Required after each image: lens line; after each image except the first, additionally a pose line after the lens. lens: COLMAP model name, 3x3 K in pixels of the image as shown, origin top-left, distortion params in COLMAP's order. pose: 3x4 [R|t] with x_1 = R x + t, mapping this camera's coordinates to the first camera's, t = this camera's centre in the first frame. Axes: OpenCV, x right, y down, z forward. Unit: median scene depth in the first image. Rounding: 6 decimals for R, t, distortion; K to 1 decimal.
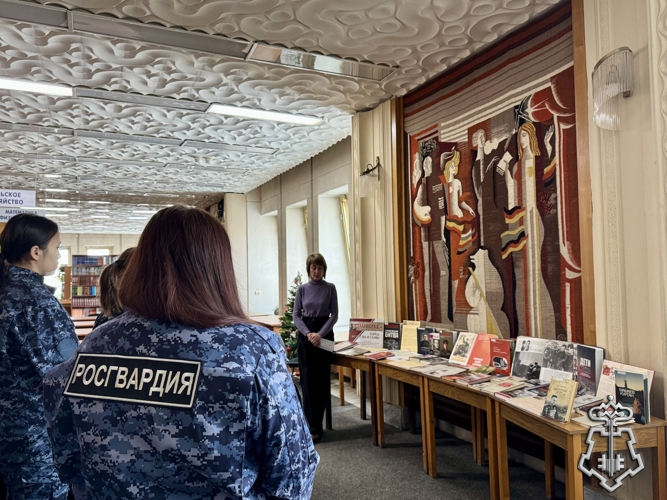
lens RADIAL K [[529.6, 0, 334.0], [0, 529.6, 254.7], [0, 0, 1]] dist [0.067225, -0.020050]
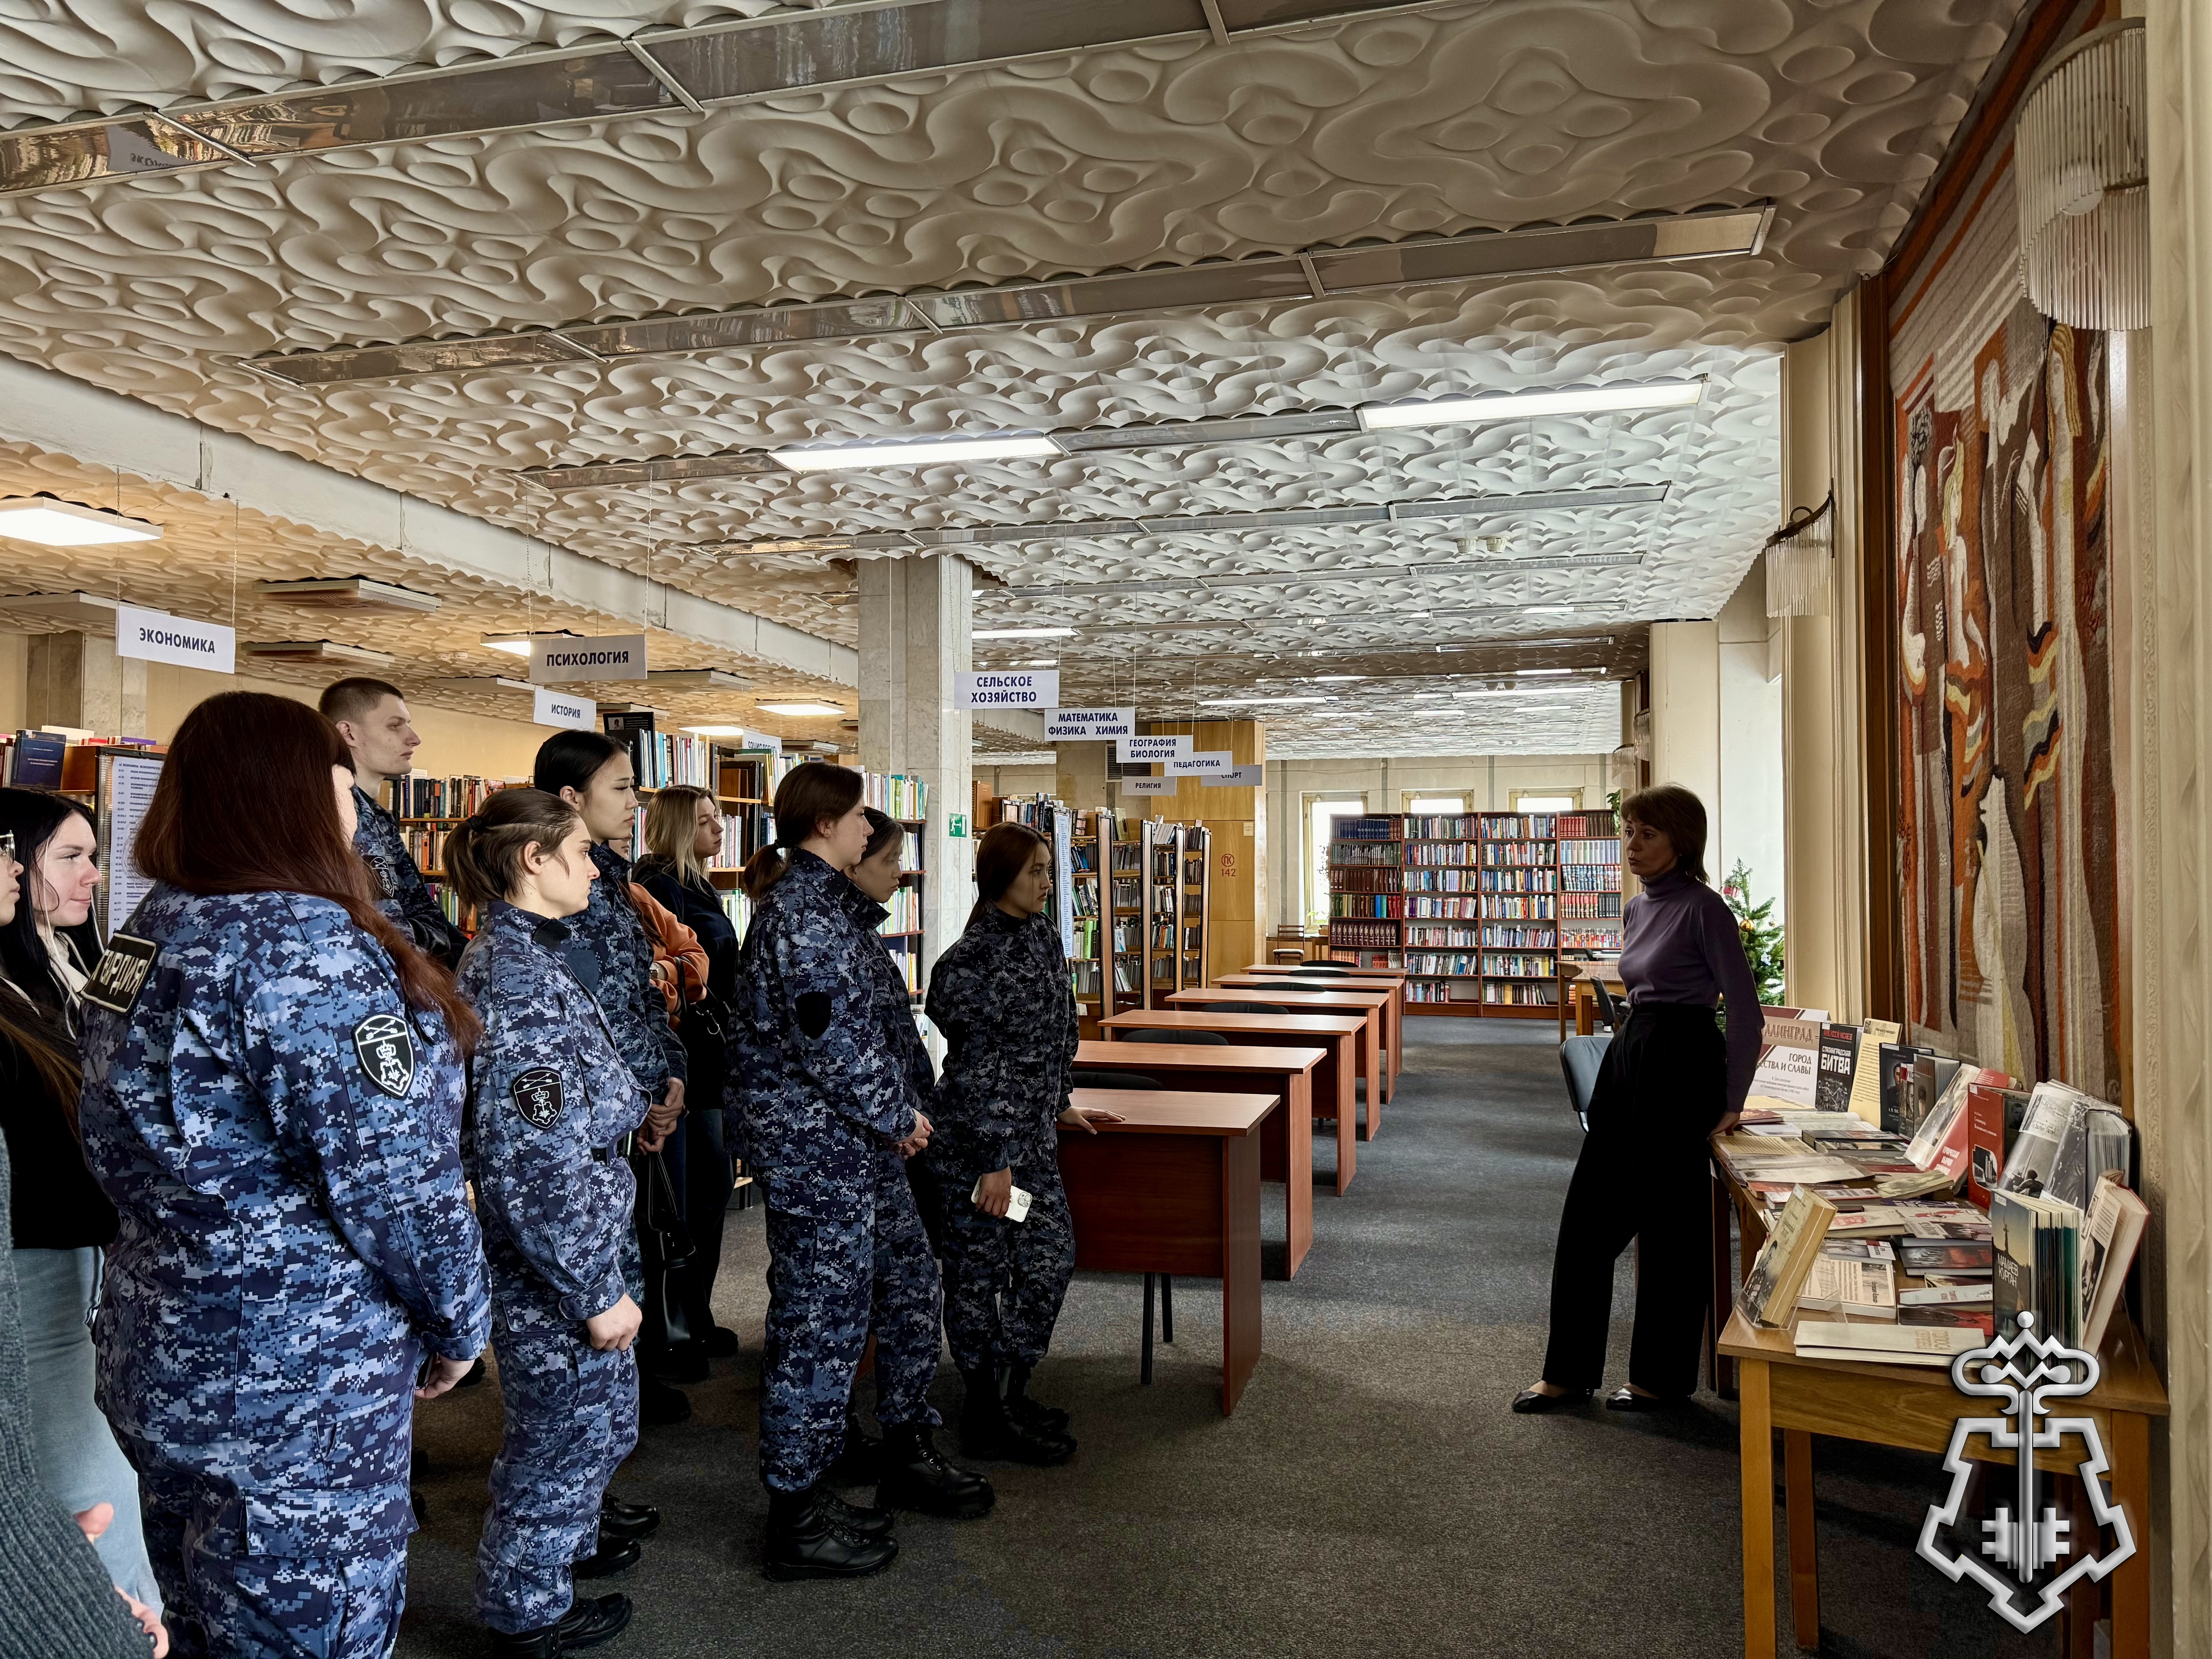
lens RADIAL K [[1587.6, 0, 1117.2], [0, 1587.6, 829.1], [0, 0, 1]] dist [0.095291, -0.017874]
pose [[0.775383, -0.005317, -0.631469, 0.458617], [0.012513, 0.999898, 0.006946, 0.005712], [0.631367, -0.013287, 0.775370, 0.017879]]
